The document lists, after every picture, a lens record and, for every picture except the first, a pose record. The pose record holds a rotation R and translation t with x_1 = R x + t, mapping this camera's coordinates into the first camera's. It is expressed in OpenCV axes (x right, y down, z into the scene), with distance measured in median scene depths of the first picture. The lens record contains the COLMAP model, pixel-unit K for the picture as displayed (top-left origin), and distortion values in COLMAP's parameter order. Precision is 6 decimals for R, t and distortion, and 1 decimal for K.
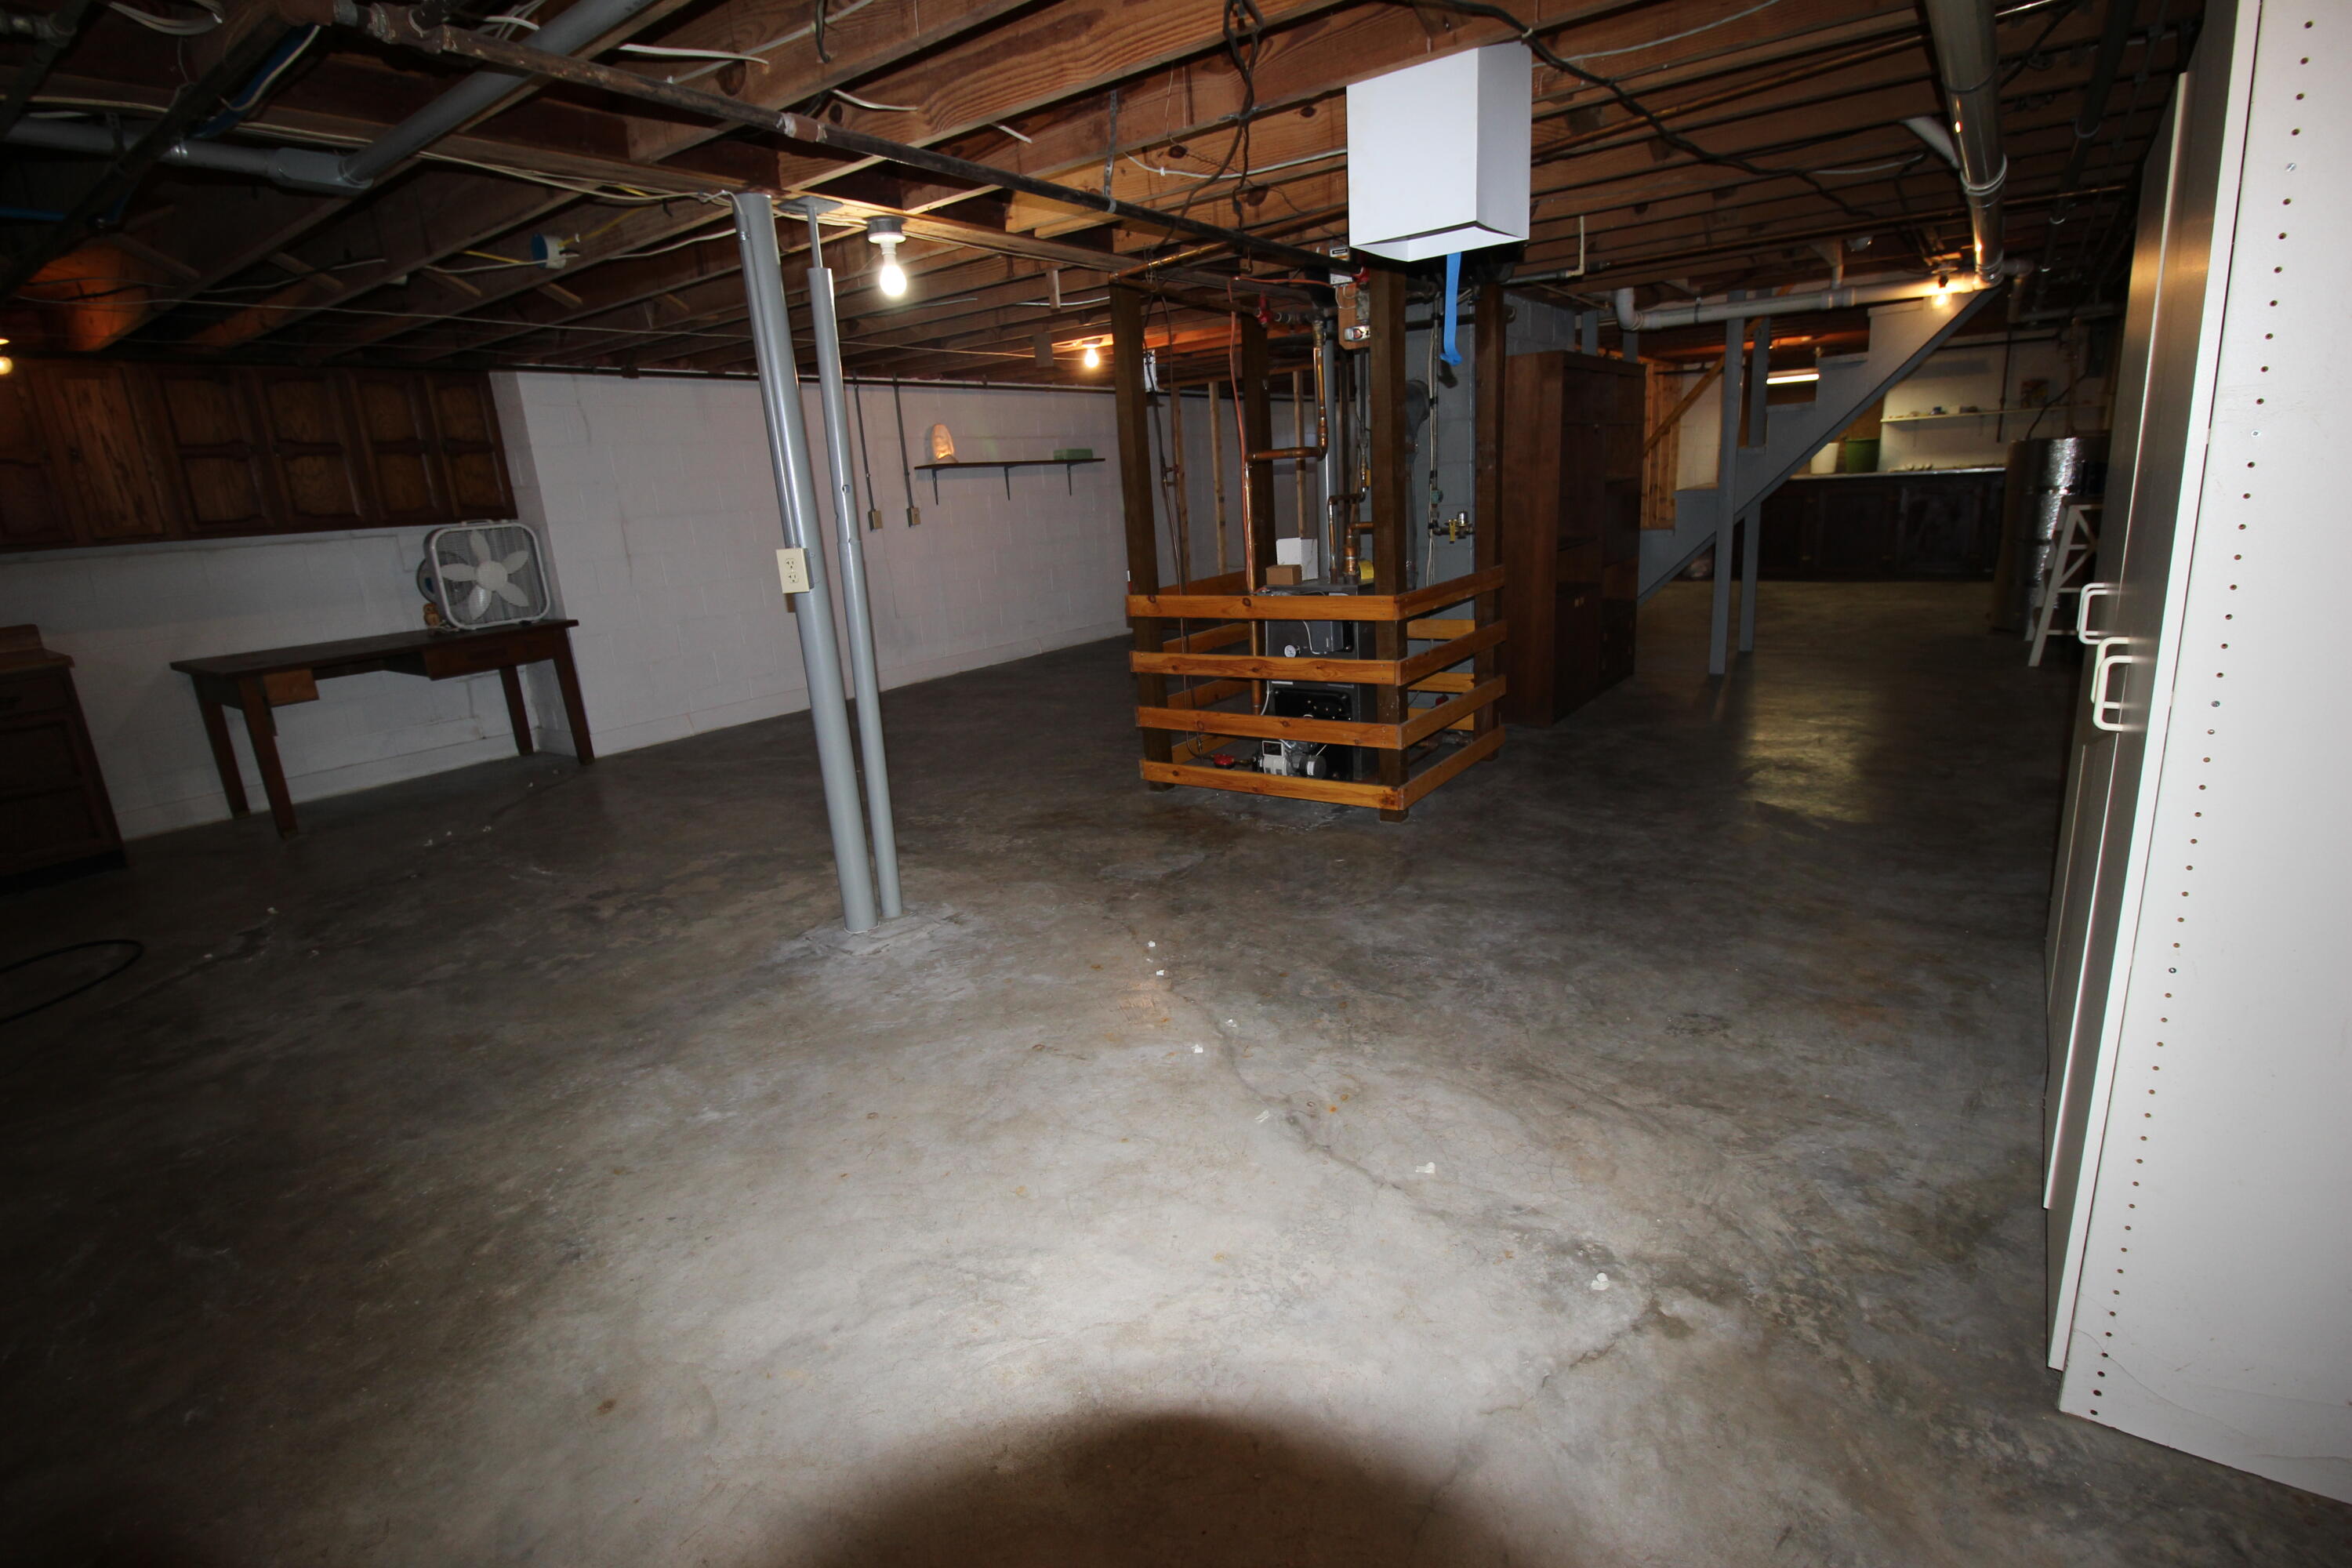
lens RADIAL K [[1103.4, 0, 1177.6], [0, 1103.4, 781.5], [0, 0, 1]] dist [-0.001322, -0.000920]
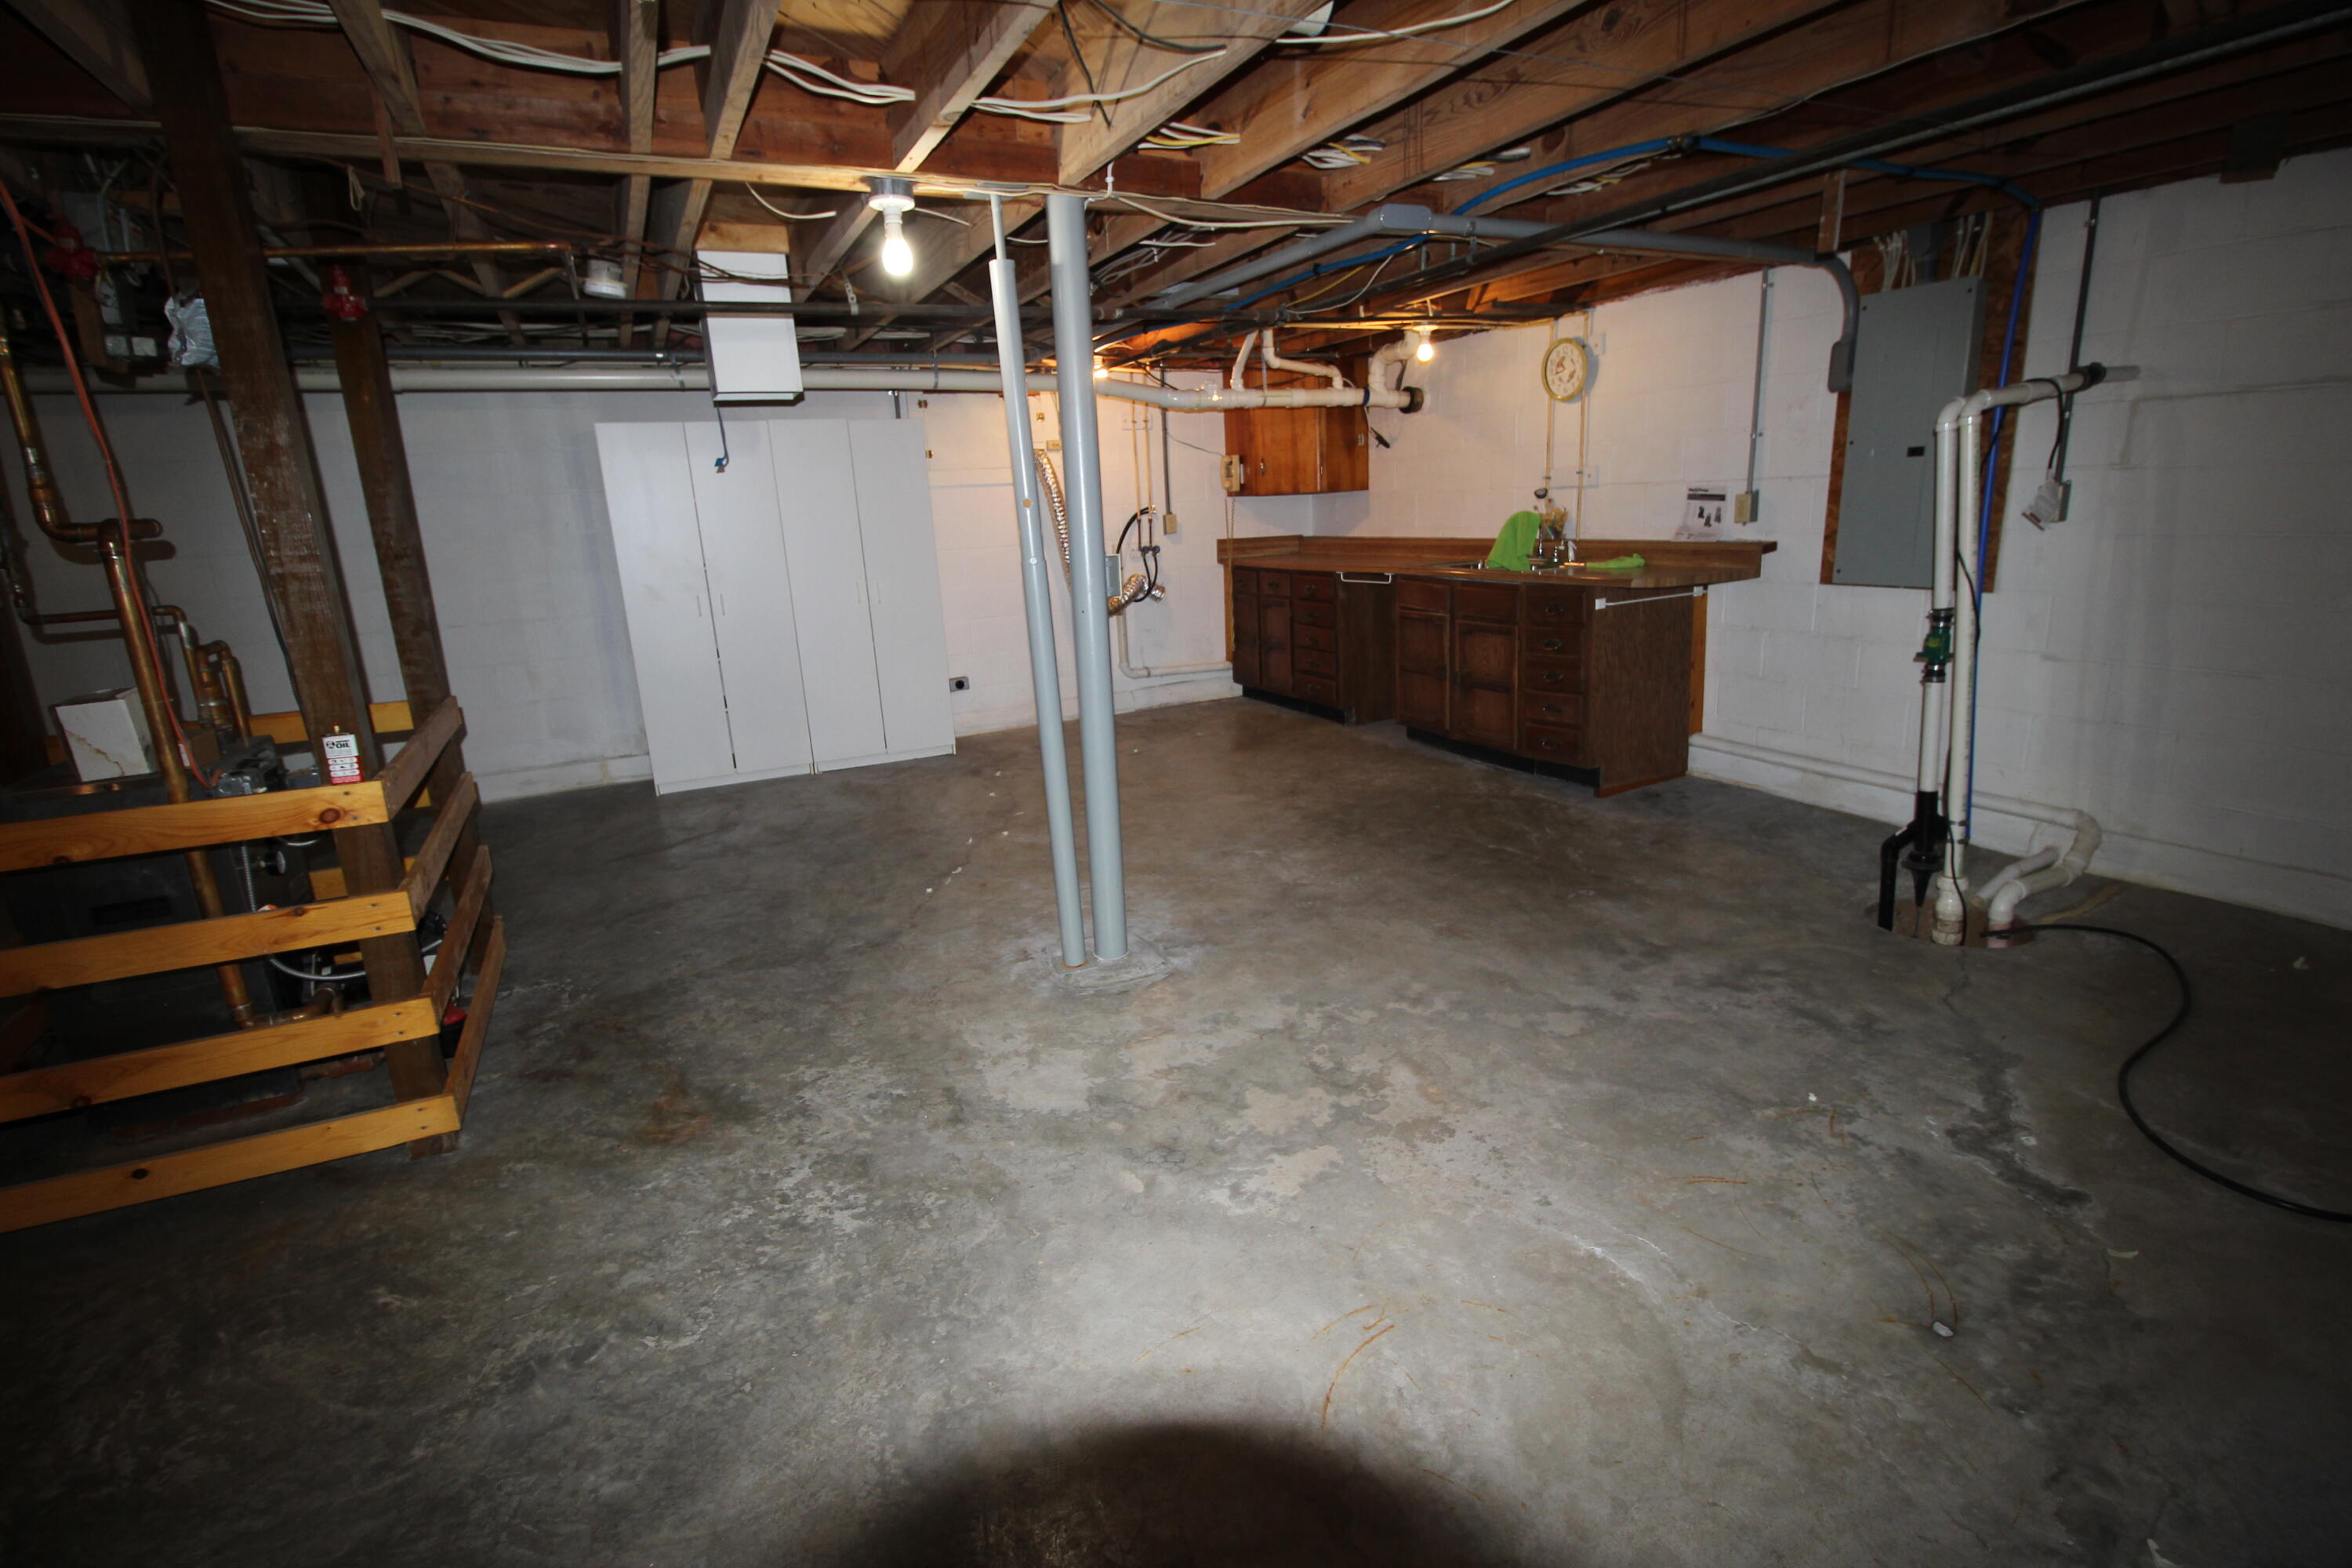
lens RADIAL K [[1103.4, 0, 1182.7], [0, 1103.4, 778.7], [0, 0, 1]] dist [-0.001322, -0.000920]
pose [[-0.890190, -0.005228, 0.455560, -0.735090], [0.217677, 0.873535, 0.435378, -0.383863], [-0.400224, 0.486733, -0.776474, 1.555470]]
